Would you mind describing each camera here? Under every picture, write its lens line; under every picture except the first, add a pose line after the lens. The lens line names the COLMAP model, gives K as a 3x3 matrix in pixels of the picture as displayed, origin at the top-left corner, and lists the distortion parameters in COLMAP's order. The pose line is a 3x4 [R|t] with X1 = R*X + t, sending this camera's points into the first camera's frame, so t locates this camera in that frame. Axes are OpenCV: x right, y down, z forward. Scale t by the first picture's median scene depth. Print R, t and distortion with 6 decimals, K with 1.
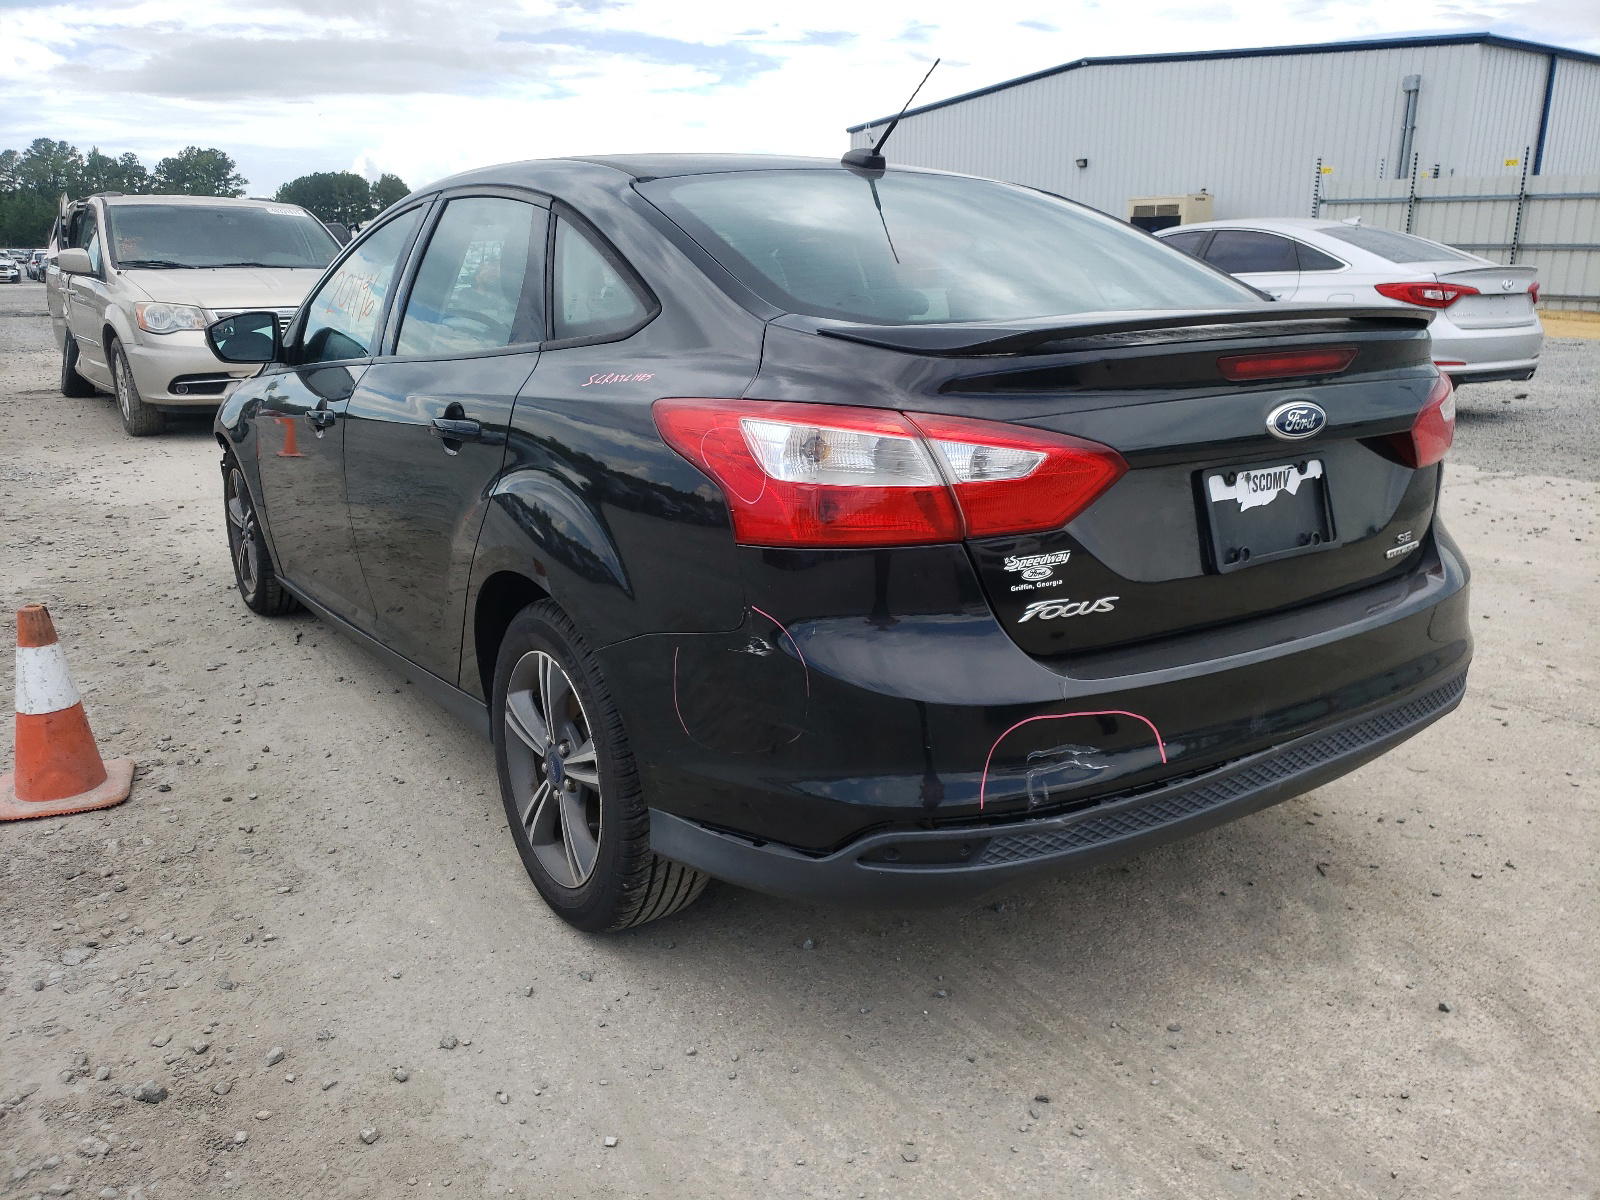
lens RADIAL K [[1230.3, 0, 811.3], [0, 1230.3, 616.0], [0, 0, 1]] dist [0.035509, -0.016766]
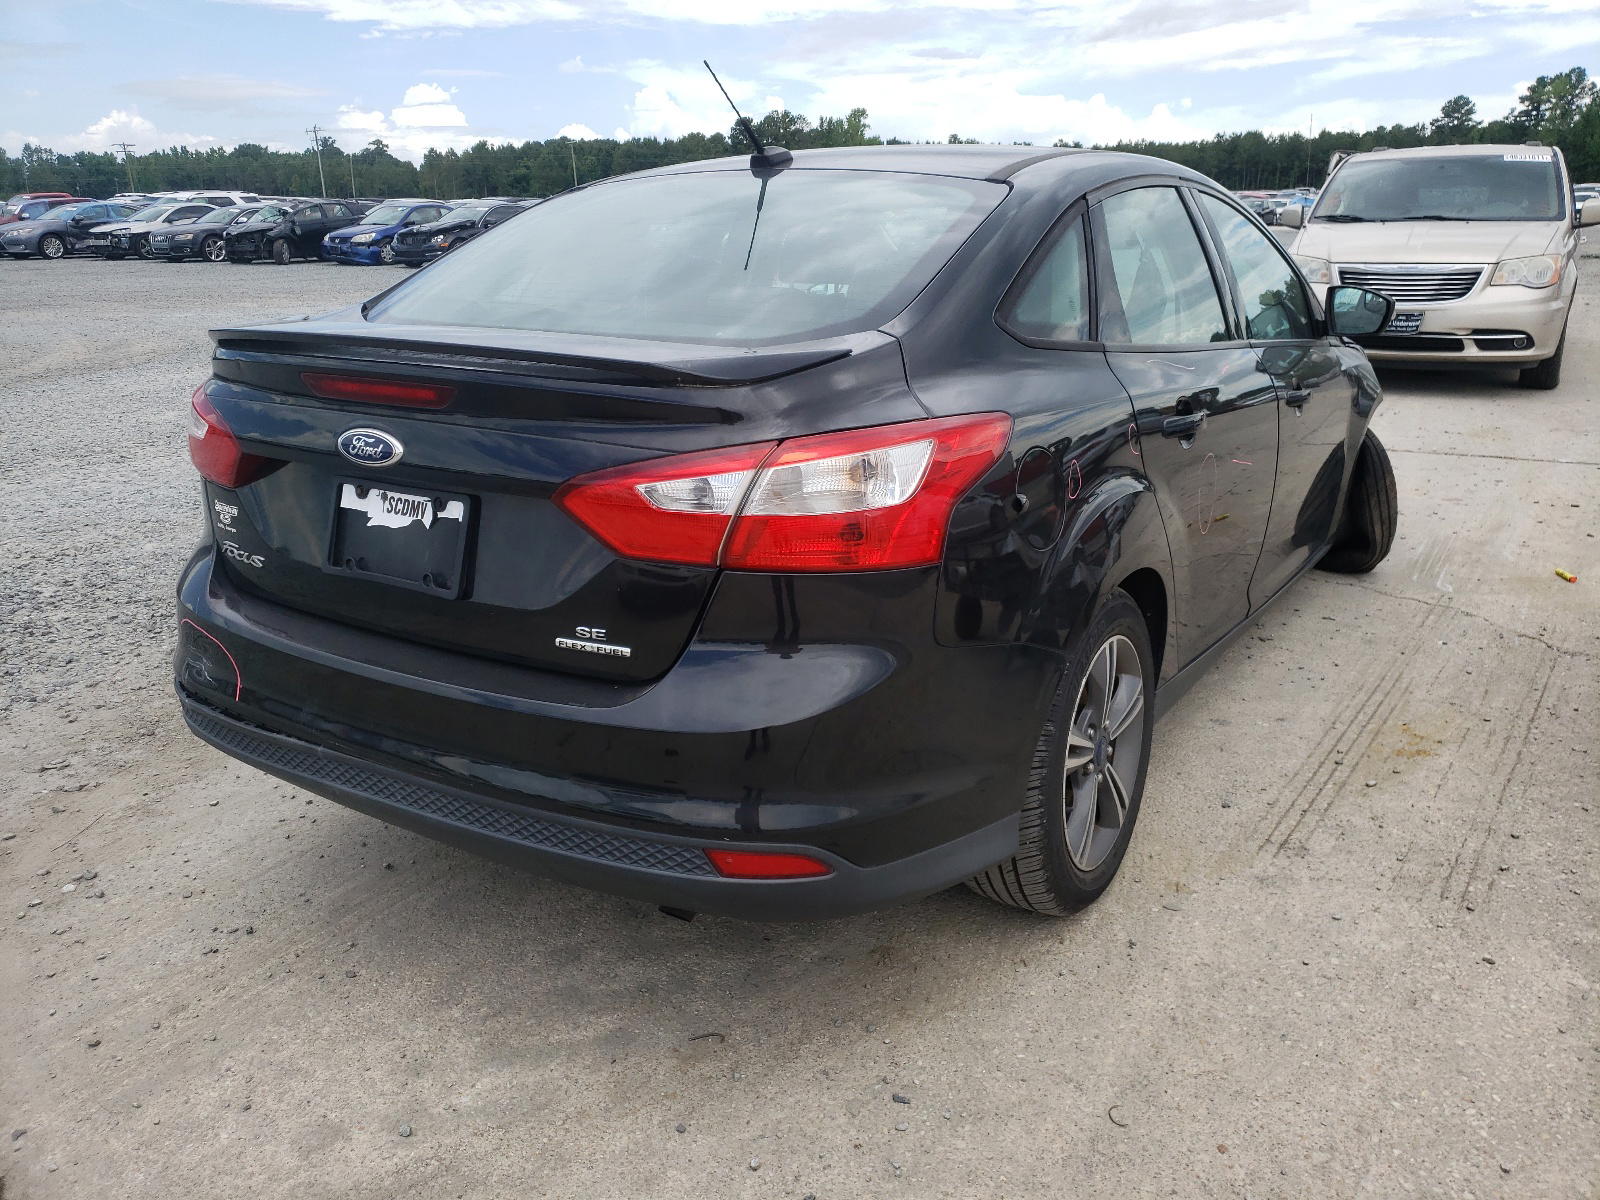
lens RADIAL K [[1230.3, 0, 810.0], [0, 1230.3, 582.4], [0, 0, 1]] dist [0.035509, -0.016766]
pose [[0.396631, 0.266849, -0.878336, 1.375611], [-0.246144, 0.952694, 0.178288, -0.305746], [0.884362, 0.145483, 0.443552, 0.851333]]
